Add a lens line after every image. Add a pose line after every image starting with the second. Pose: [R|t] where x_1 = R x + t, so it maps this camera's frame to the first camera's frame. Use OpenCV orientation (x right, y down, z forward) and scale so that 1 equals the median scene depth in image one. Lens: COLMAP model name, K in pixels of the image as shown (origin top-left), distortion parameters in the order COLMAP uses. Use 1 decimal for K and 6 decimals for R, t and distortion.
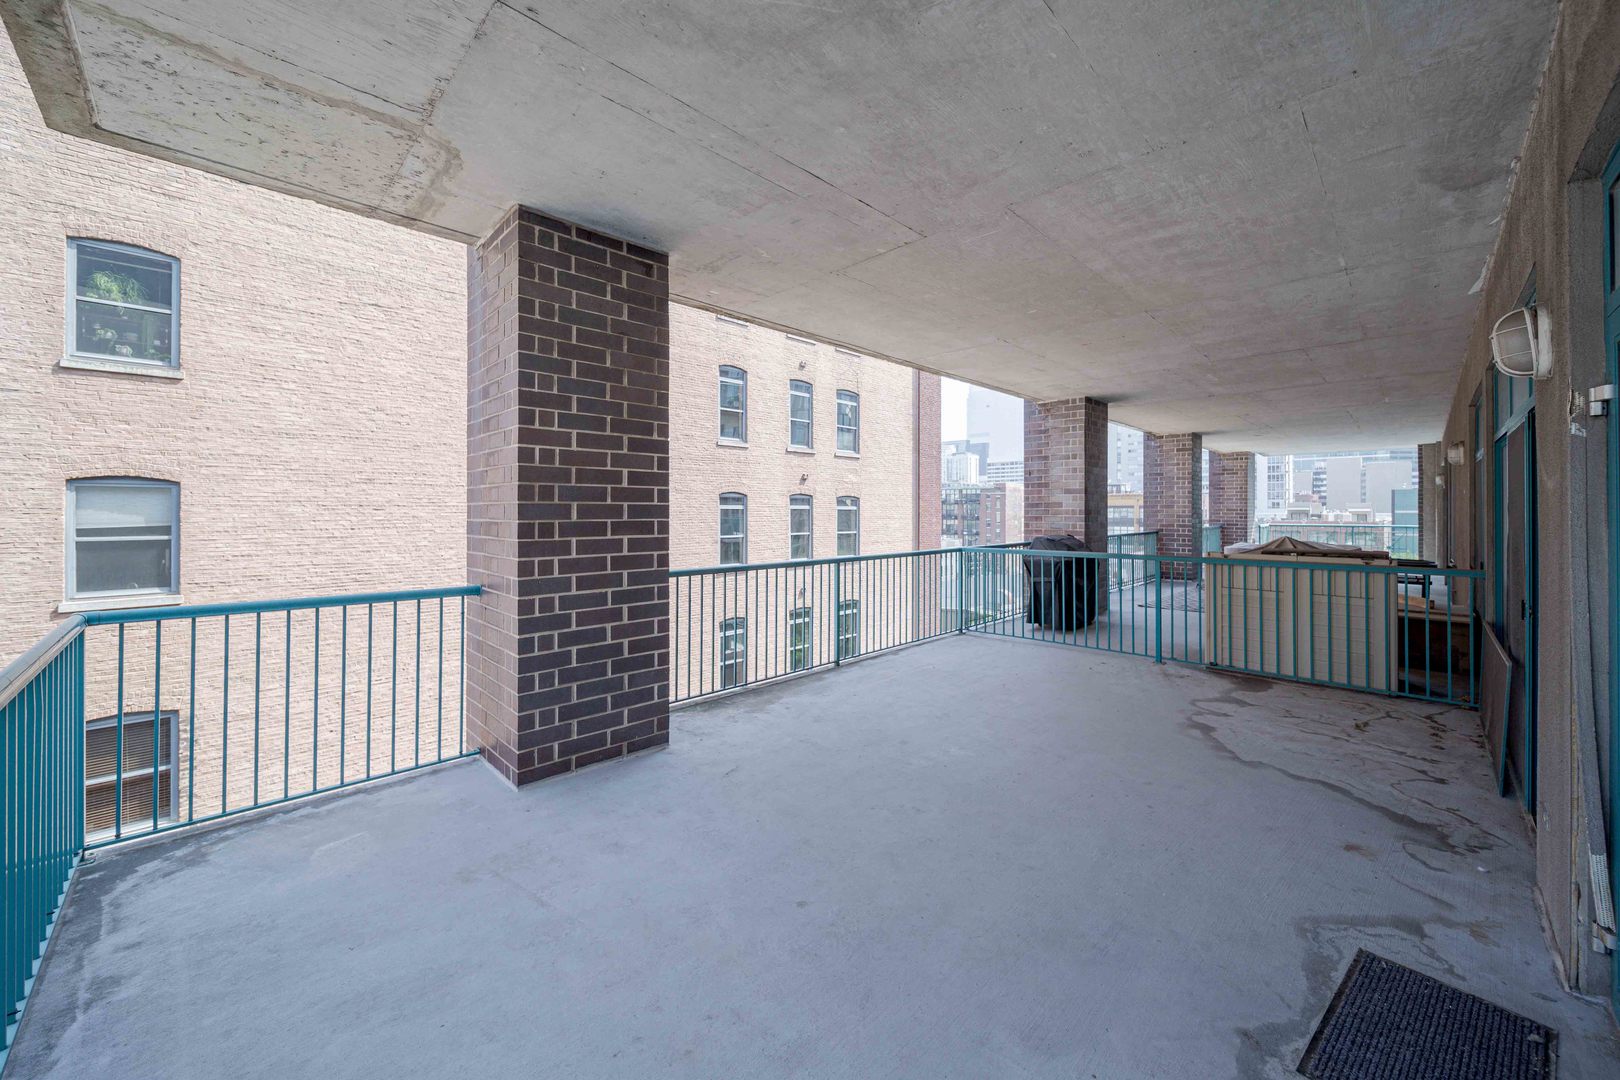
lens RADIAL K [[606.1, 0, 805.6], [0, 606.1, 508.6], [0, 0, 1]] dist [-0.001703, -0.000681]
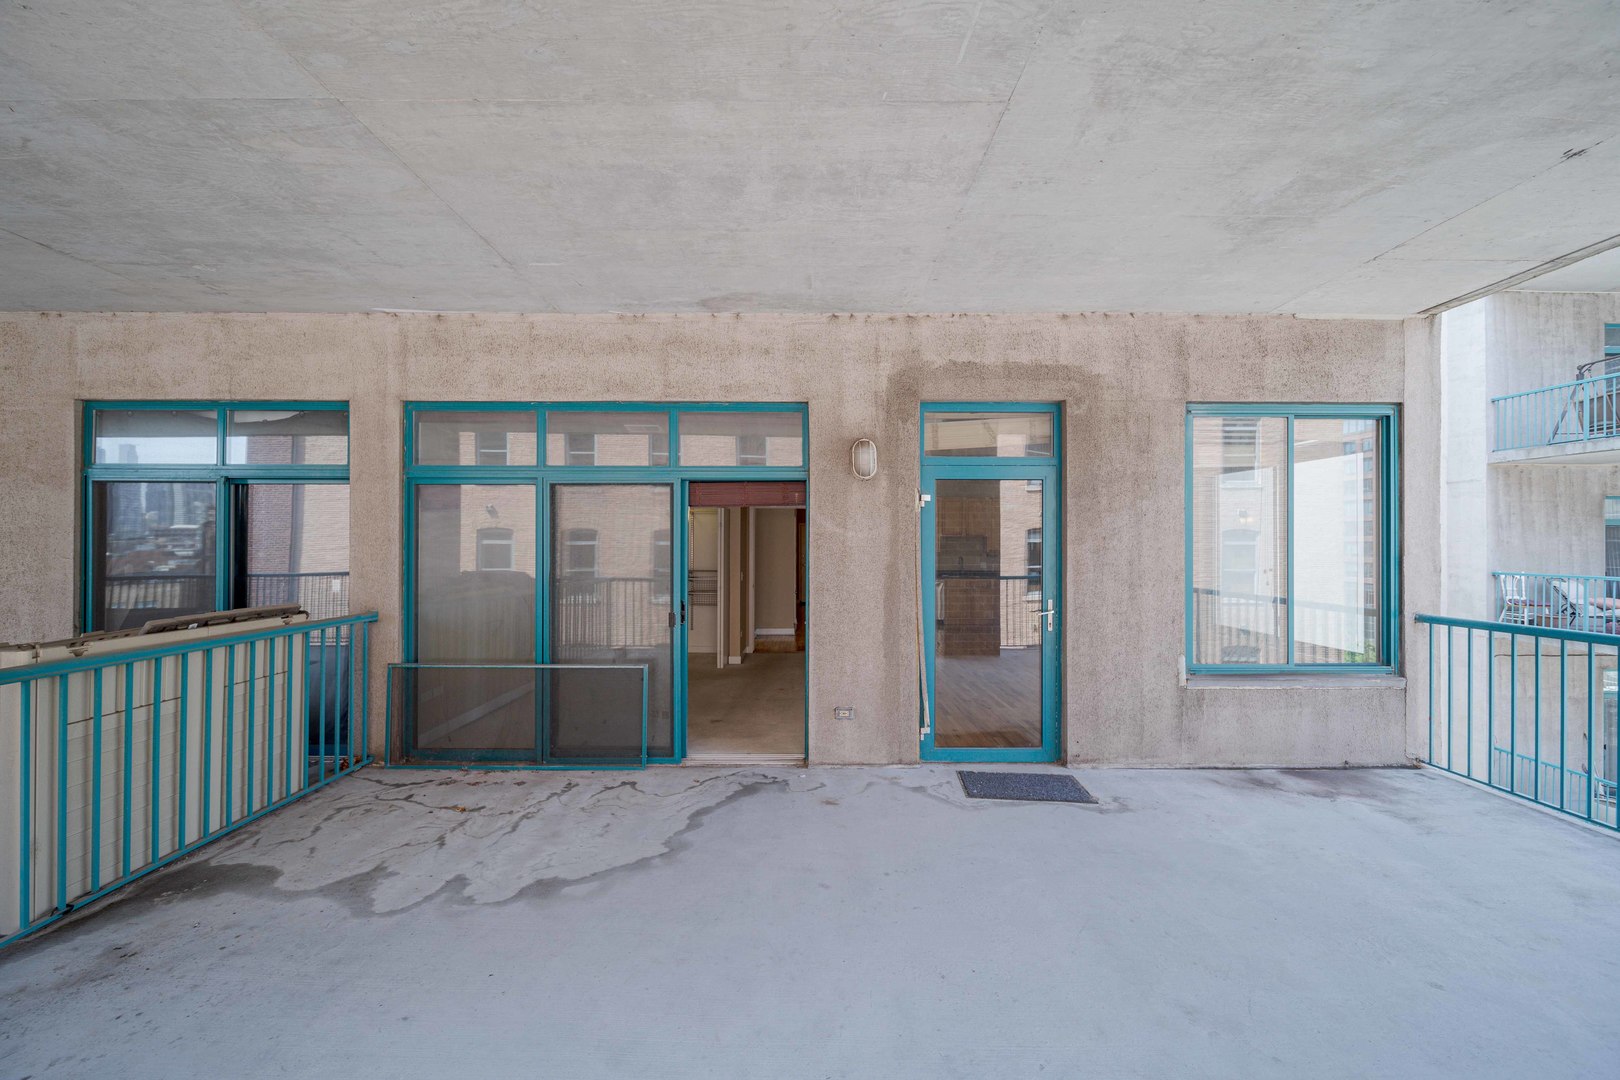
lens RADIAL K [[580.5, 0, 825.9], [0, 580.5, 538.5], [0, 0, 1]] dist [-0.001969, -0.000613]
pose [[-0.722517, 0.000821, 0.691353, 0.011599], [-0.006551, 0.999946, -0.008034, -0.005323], [-0.691322, -0.010334, -0.722472, 0.907492]]
